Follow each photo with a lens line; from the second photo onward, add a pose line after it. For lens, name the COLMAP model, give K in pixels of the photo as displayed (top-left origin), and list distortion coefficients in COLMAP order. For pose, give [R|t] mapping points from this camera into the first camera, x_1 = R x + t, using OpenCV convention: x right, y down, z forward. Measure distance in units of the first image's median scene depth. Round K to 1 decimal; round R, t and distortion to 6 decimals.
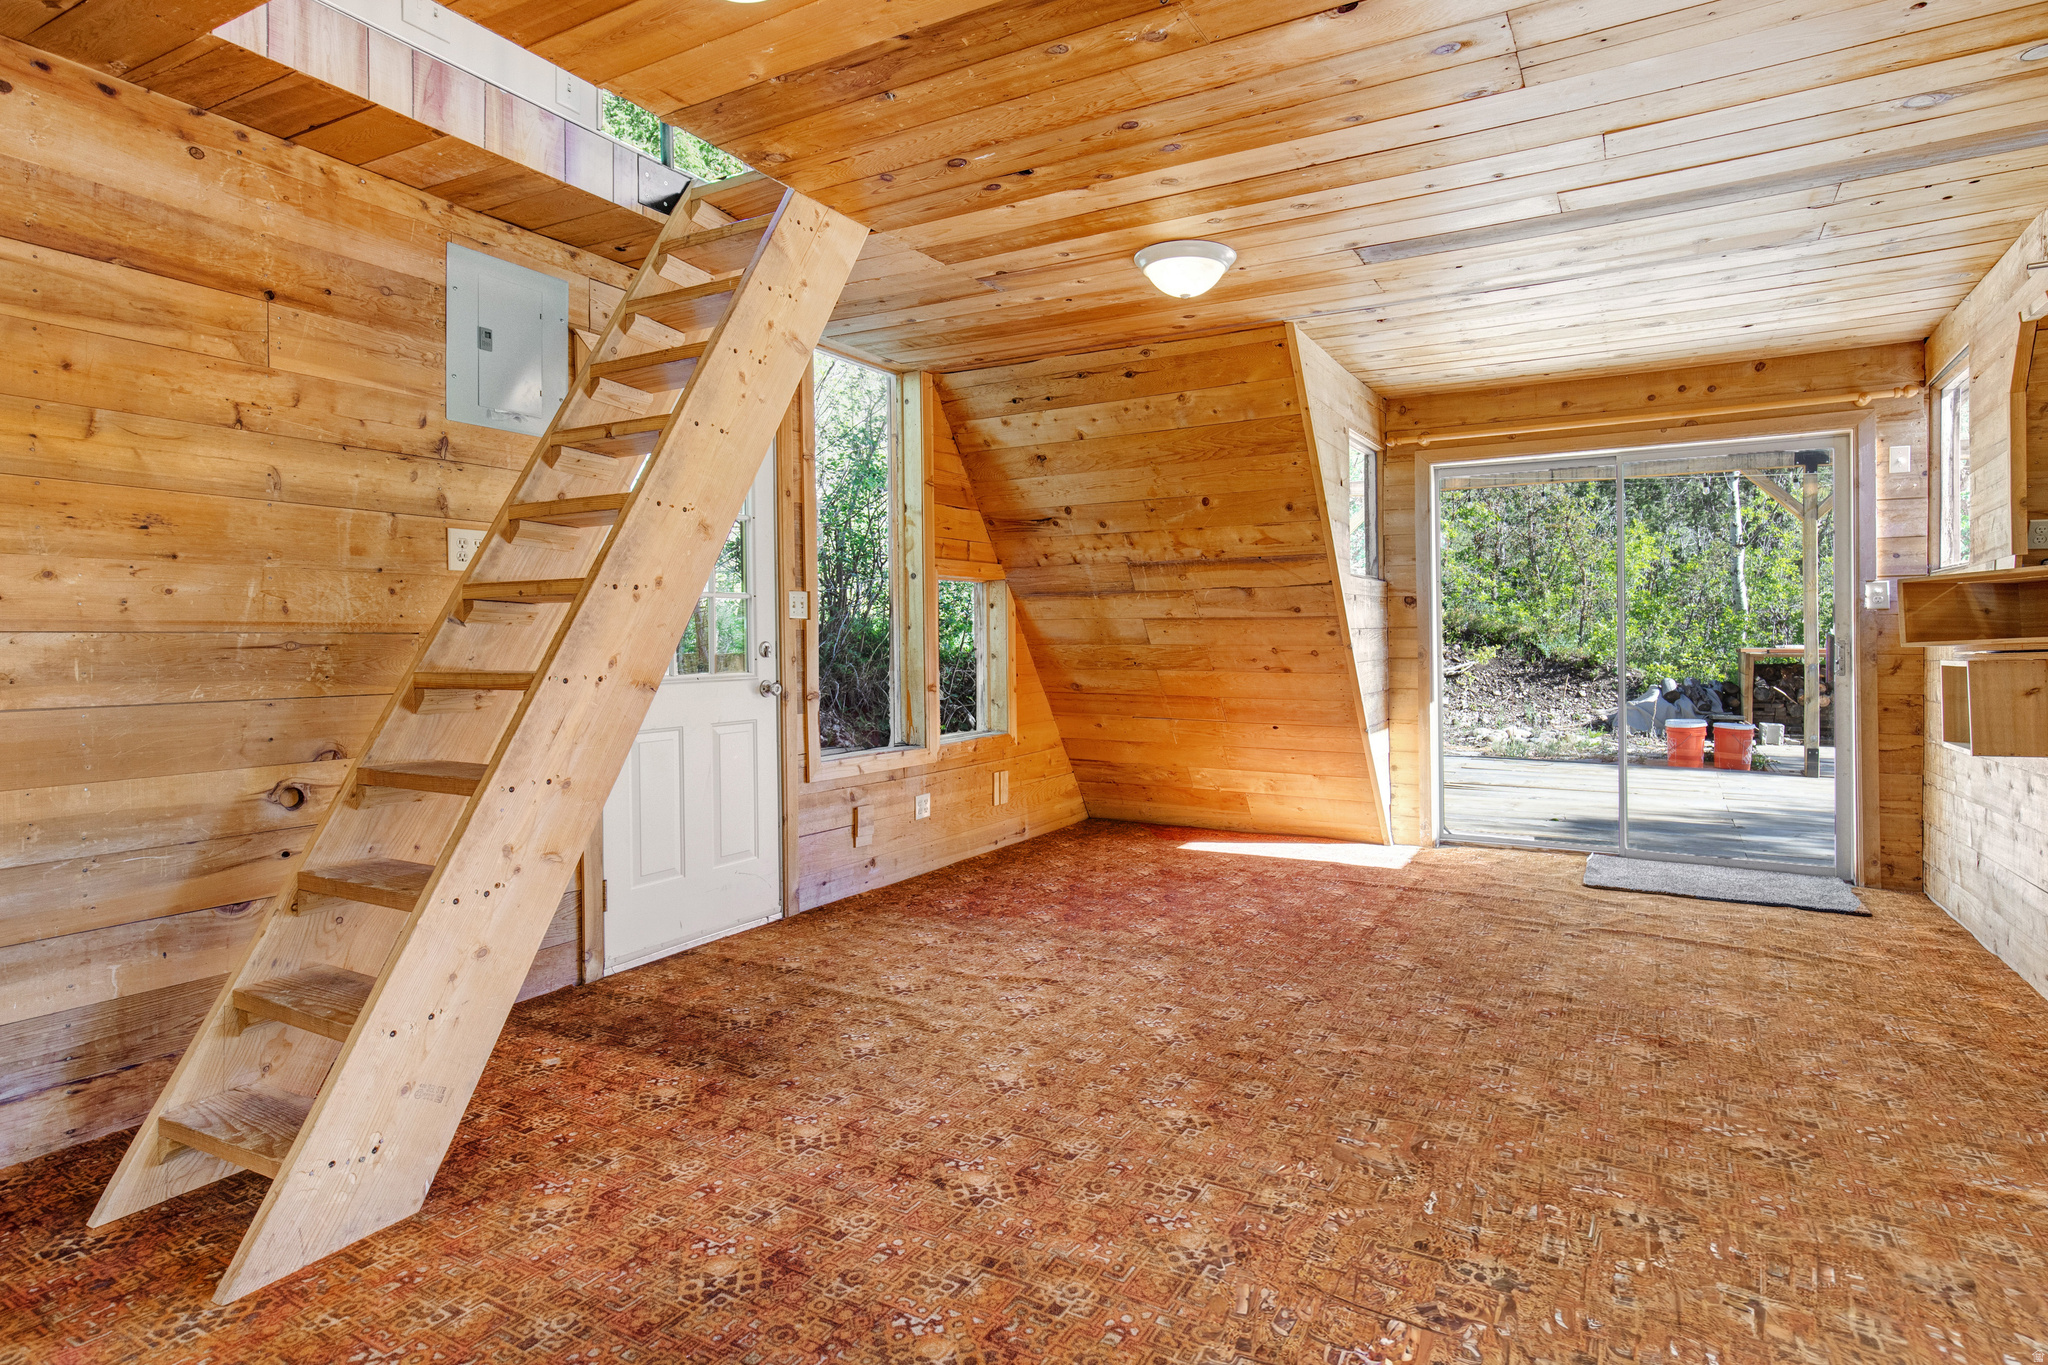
lens RADIAL K [[1083.0, 0, 1054.4], [0, 1083.0, 661.6], [0, 0, 1]] dist [0.010782, -0.000815]
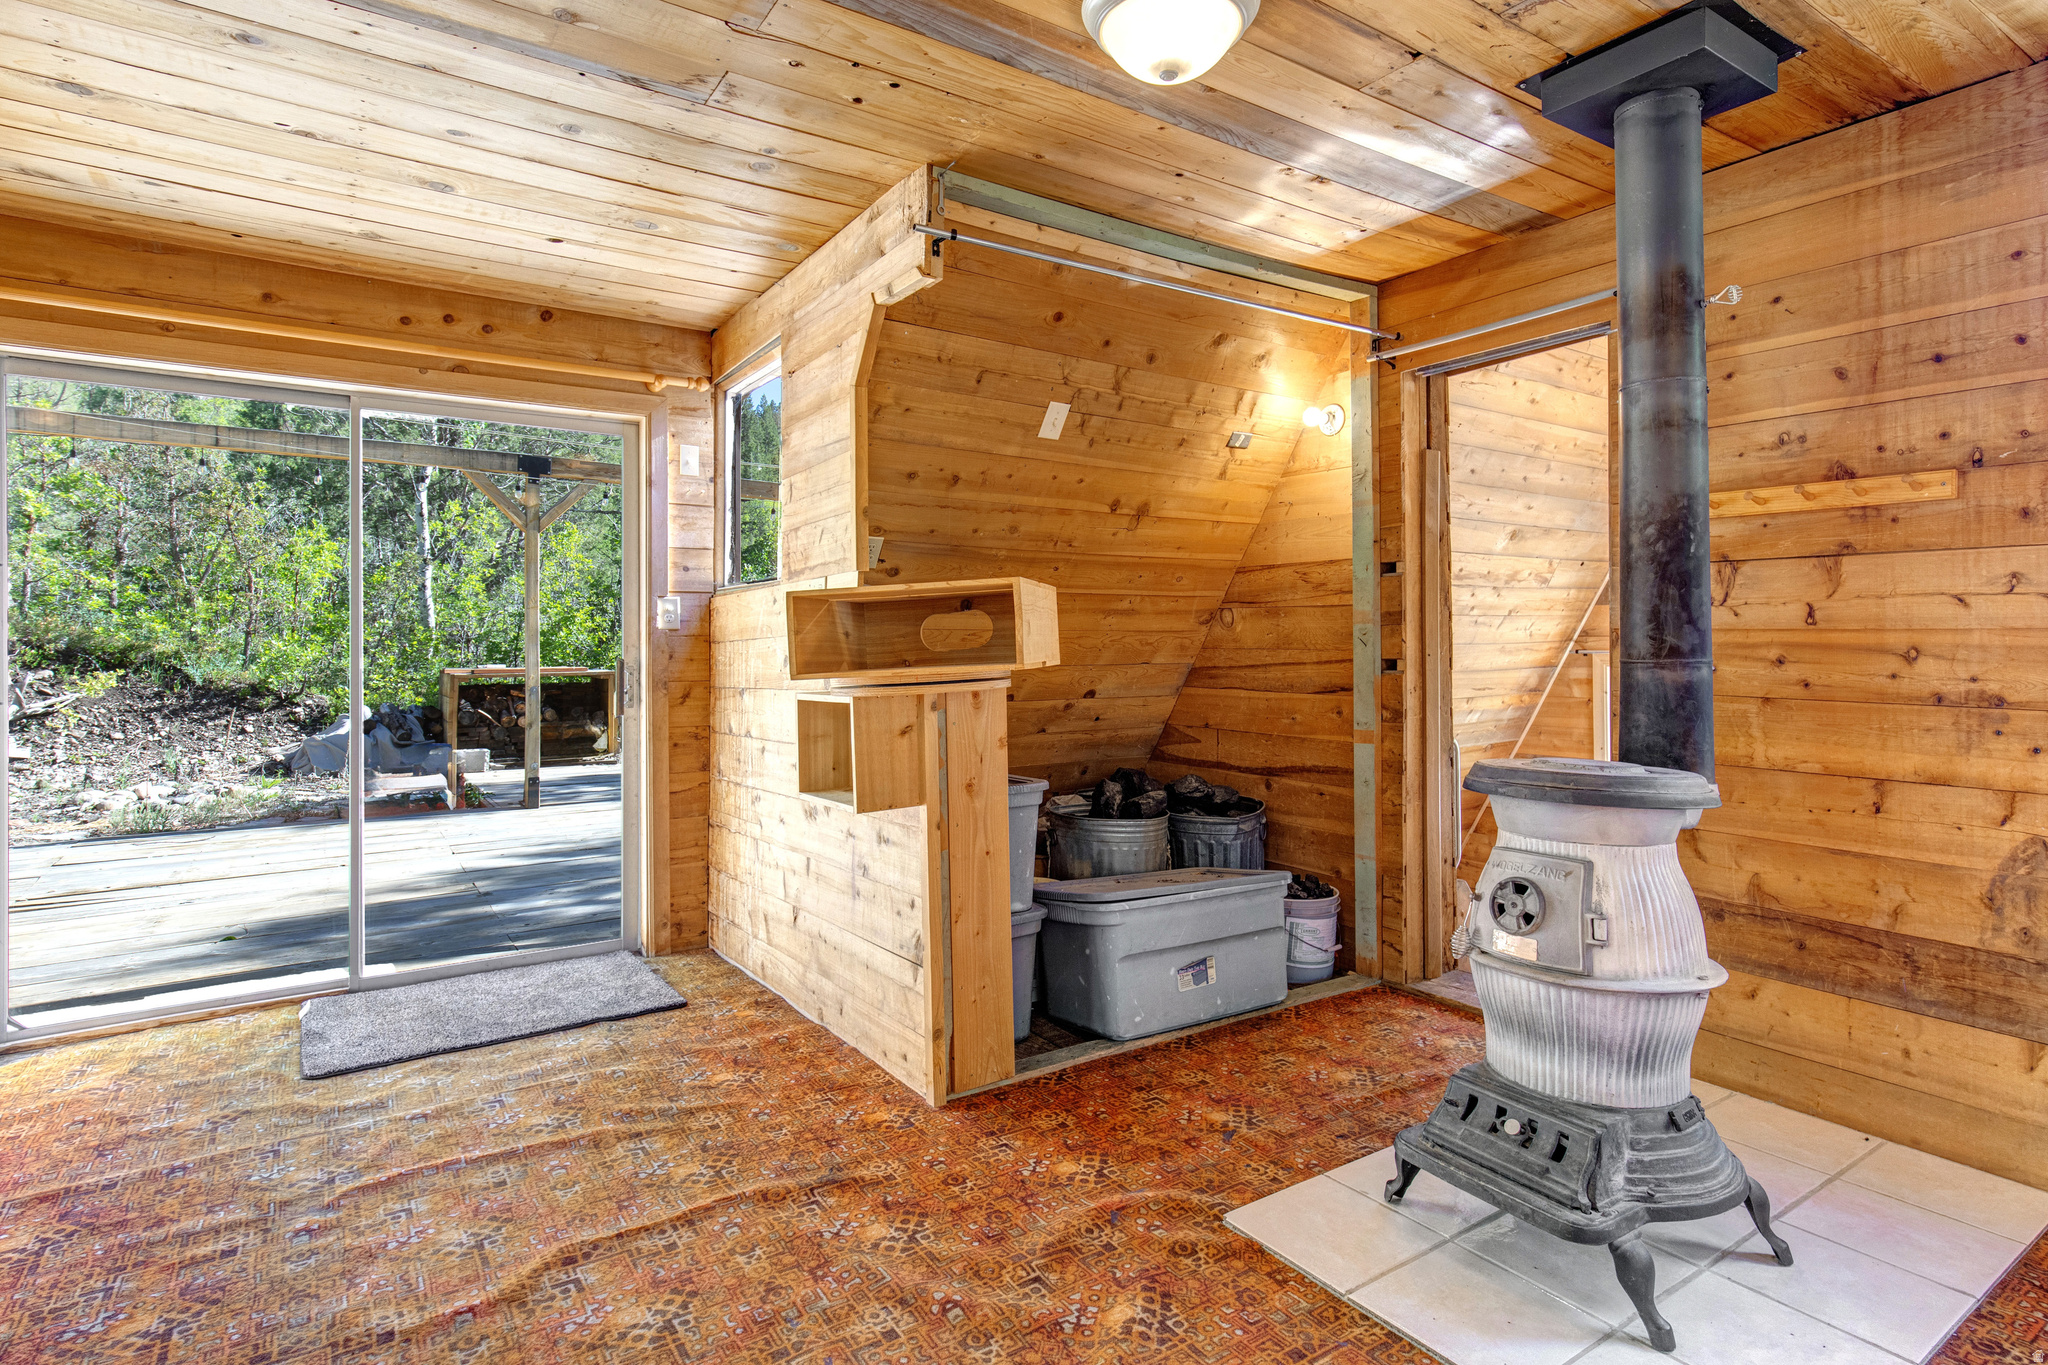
lens RADIAL K [[1034.3, 0, 1024.5], [0, 1034.3, 615.9], [0, 0, 1]] dist [0.000936, -0.001014]
pose [[0.444444, 0.026134, 0.895425, 0.150049], [0.025505, 0.998800, -0.041810, -0.017774], [-0.895443, 0.041420, 0.443244, 0.392751]]
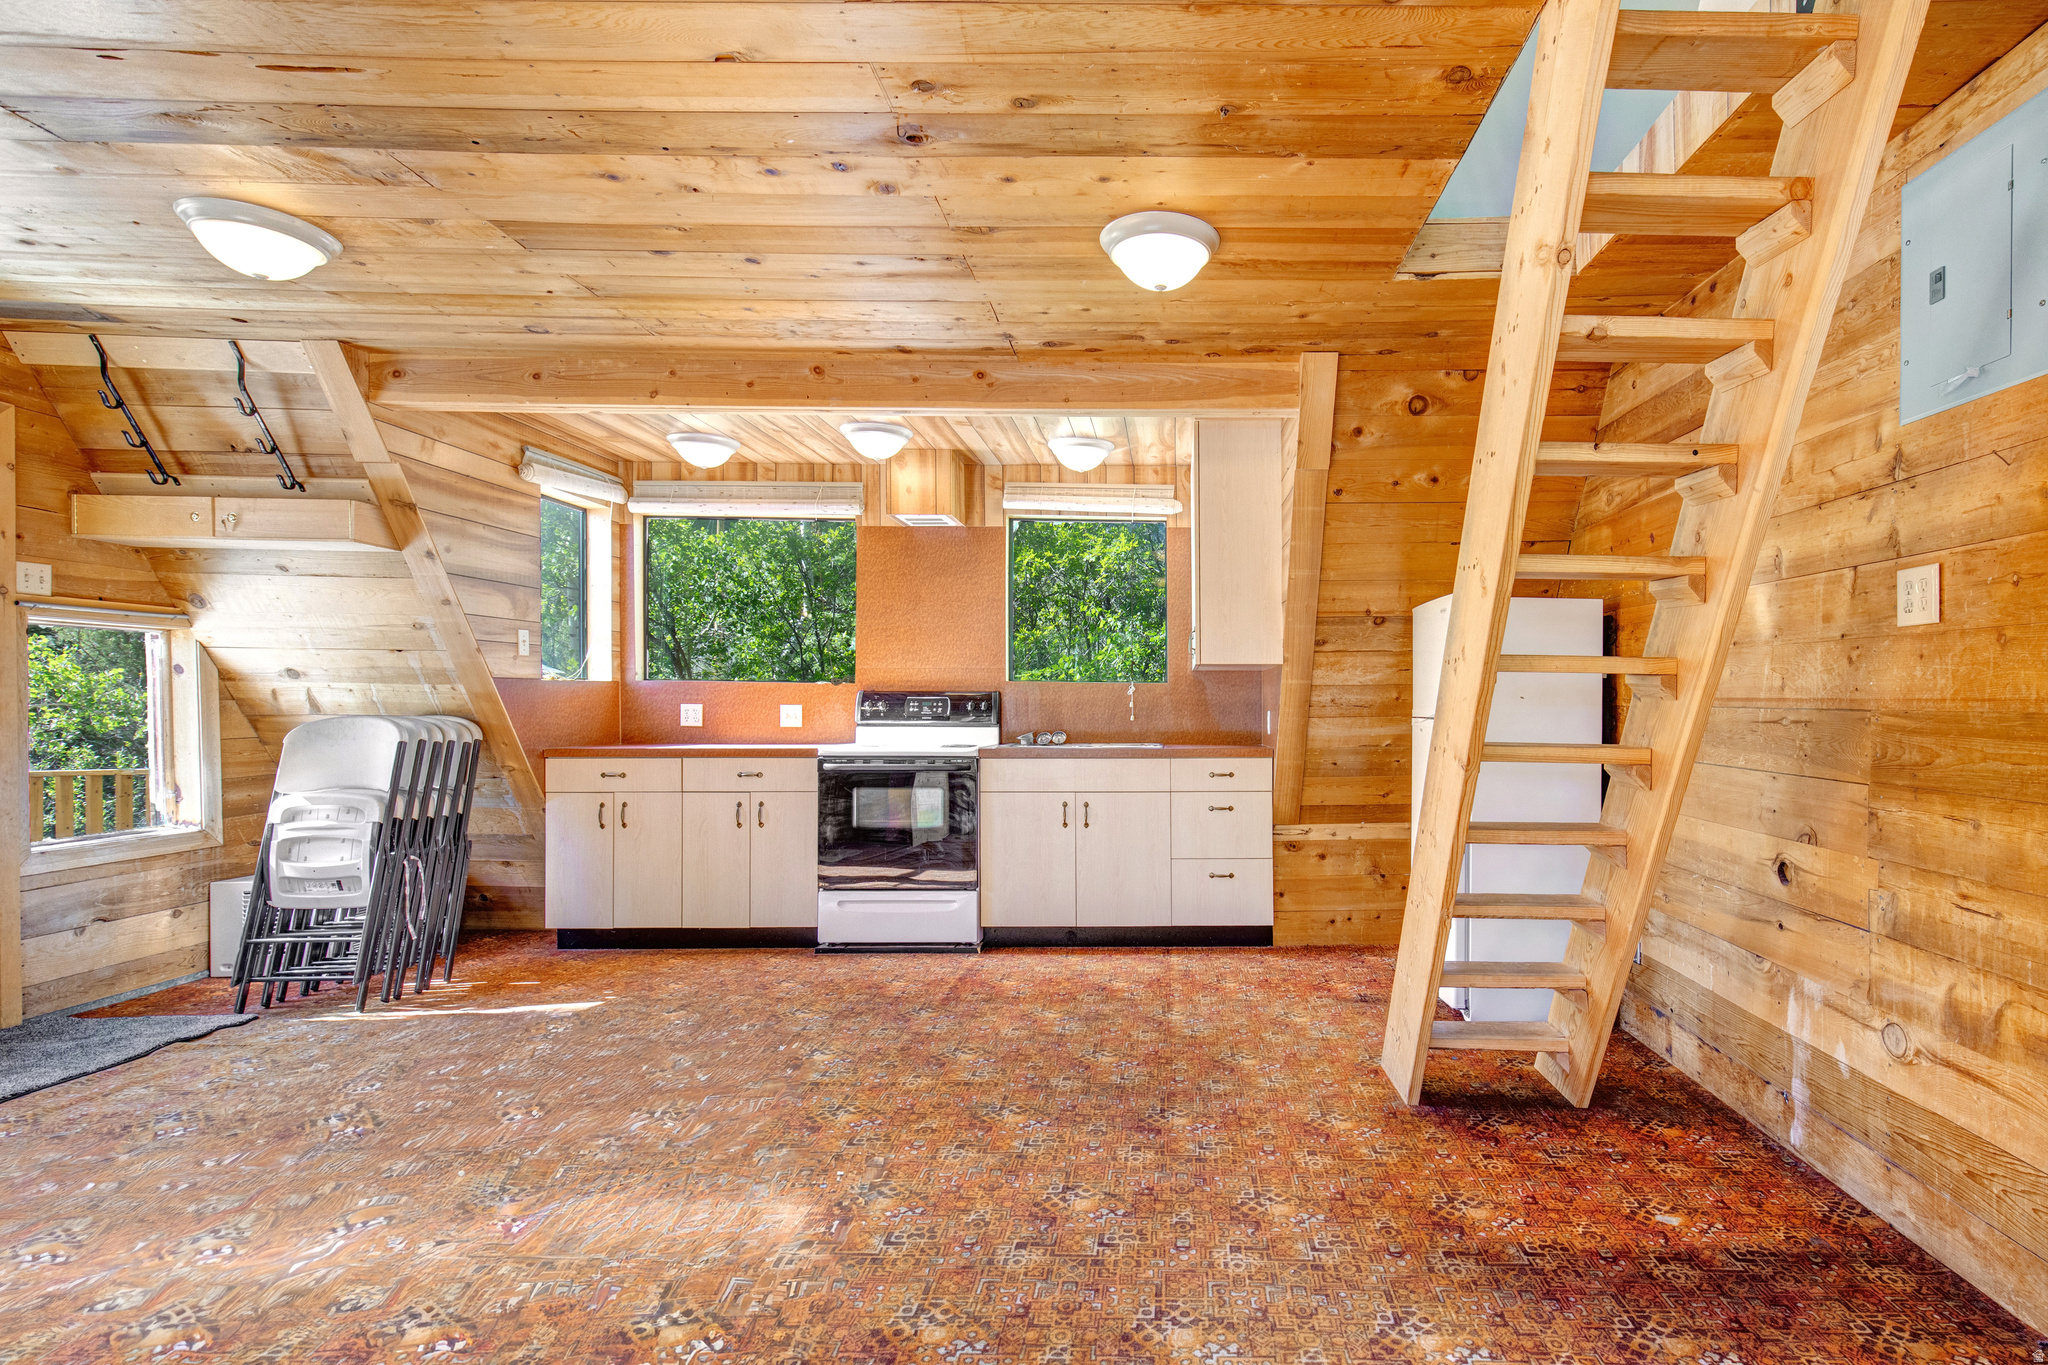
lens RADIAL K [[1012.7, 0, 1116.8], [0, 1012.7, 722.6], [0, 0, 1]] dist [0.010404, 0.000184]
pose [[-0.895167, 0.004008, -0.445712, 0.180238], [-0.020052, 0.998585, 0.049254, -0.029072], [0.445279, 0.053028, -0.893820, 0.969605]]
